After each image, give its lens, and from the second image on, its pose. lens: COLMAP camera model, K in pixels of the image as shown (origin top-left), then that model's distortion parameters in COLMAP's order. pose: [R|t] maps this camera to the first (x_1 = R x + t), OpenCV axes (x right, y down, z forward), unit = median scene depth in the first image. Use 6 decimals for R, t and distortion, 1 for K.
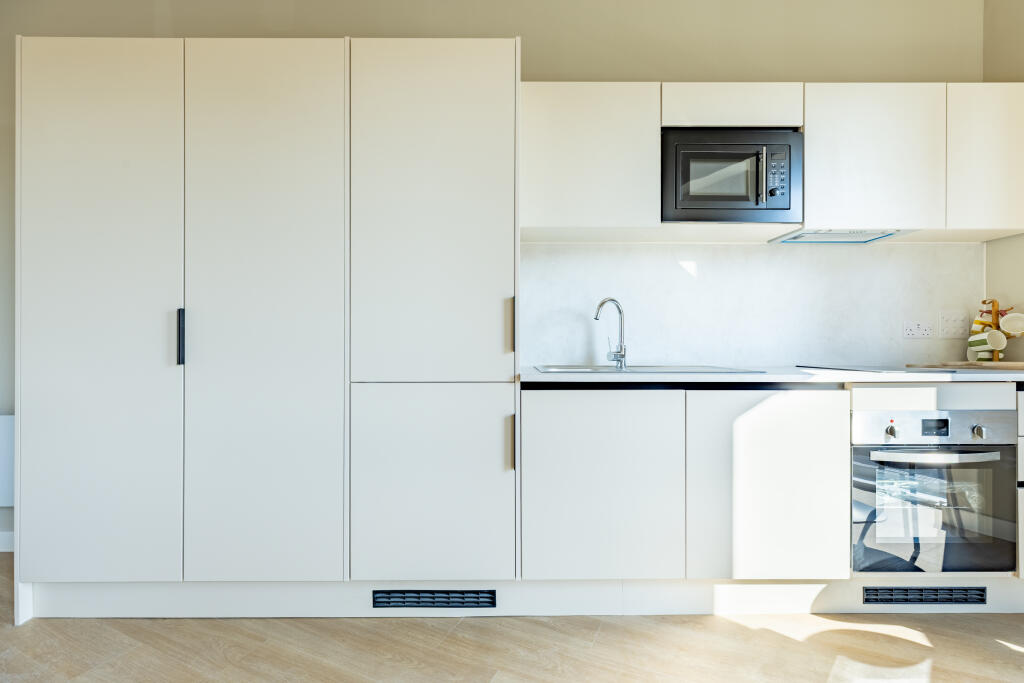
lens RADIAL K [[463.8, 0, 509.8], [0, 463.8, 348.4], [0, 0, 1]] dist [0.000917, -0.000534]
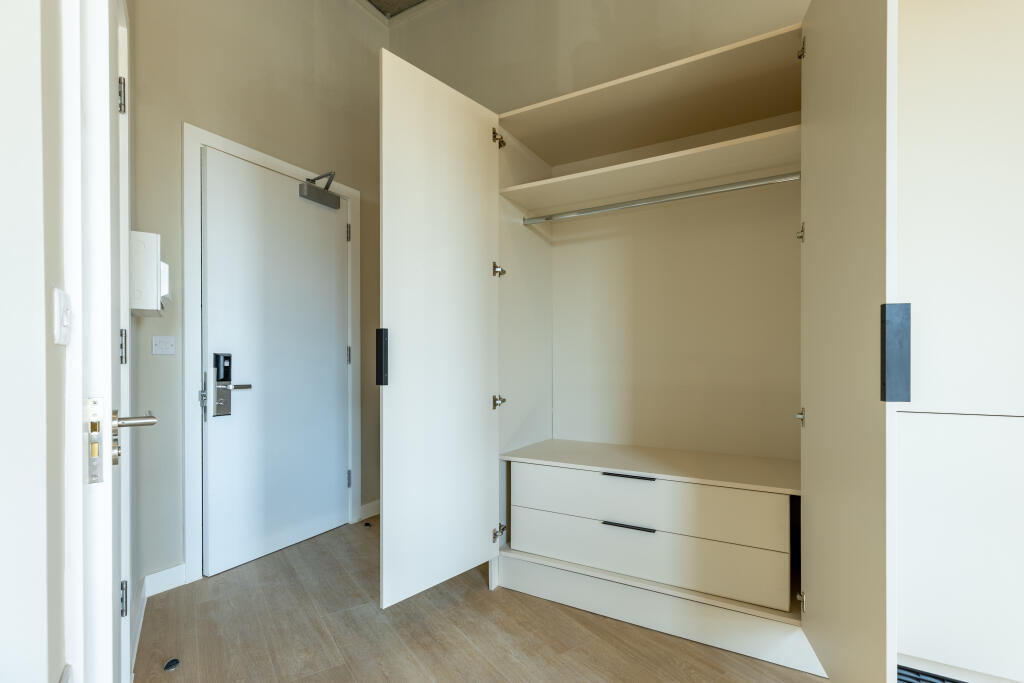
lens RADIAL K [[463.8, 0, 513.8], [0, 463.8, 362.3], [0, 0, 1]] dist [0.000917, -0.000534]
pose [[0.866406, 0.000660, -0.499339, -0.473691], [0.000439, 0.999998, 0.002083, -0.018821], [0.499339, -0.002024, 0.866404, -0.057012]]
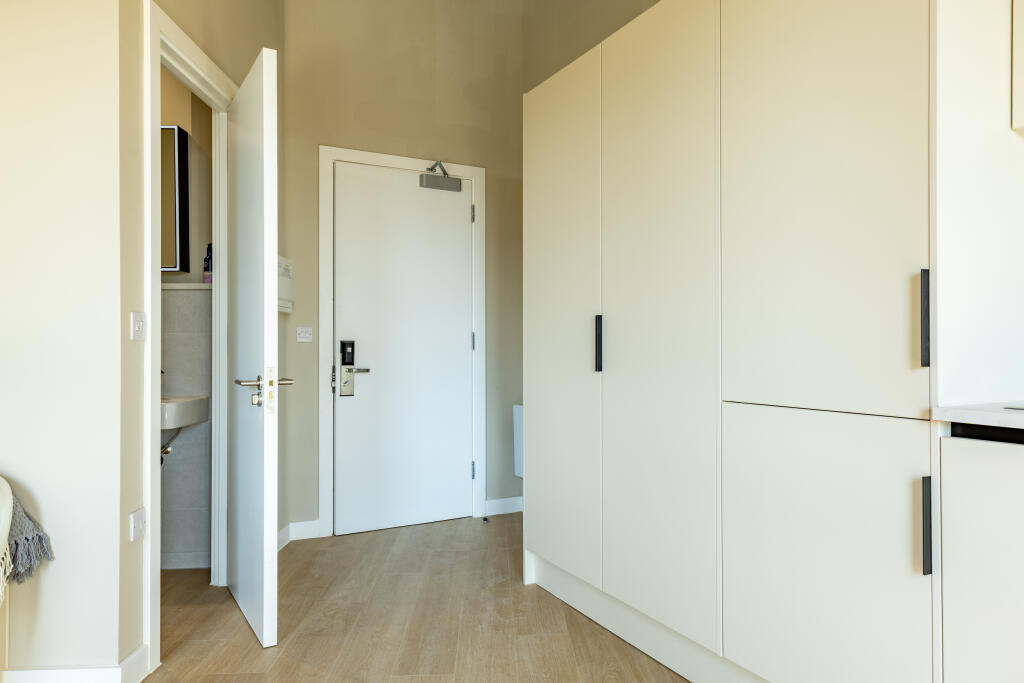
lens RADIAL K [[675.0, 0, 505.7], [0, 675.0, 341.1], [0, 0, 1]] dist [-0.004003, 0.002485]
pose [[0.462539, -0.008227, -0.886561, 0.576573], [0.001926, 0.999964, -0.008274, -0.022155], [0.886597, 0.002120, 0.462538, 0.180195]]
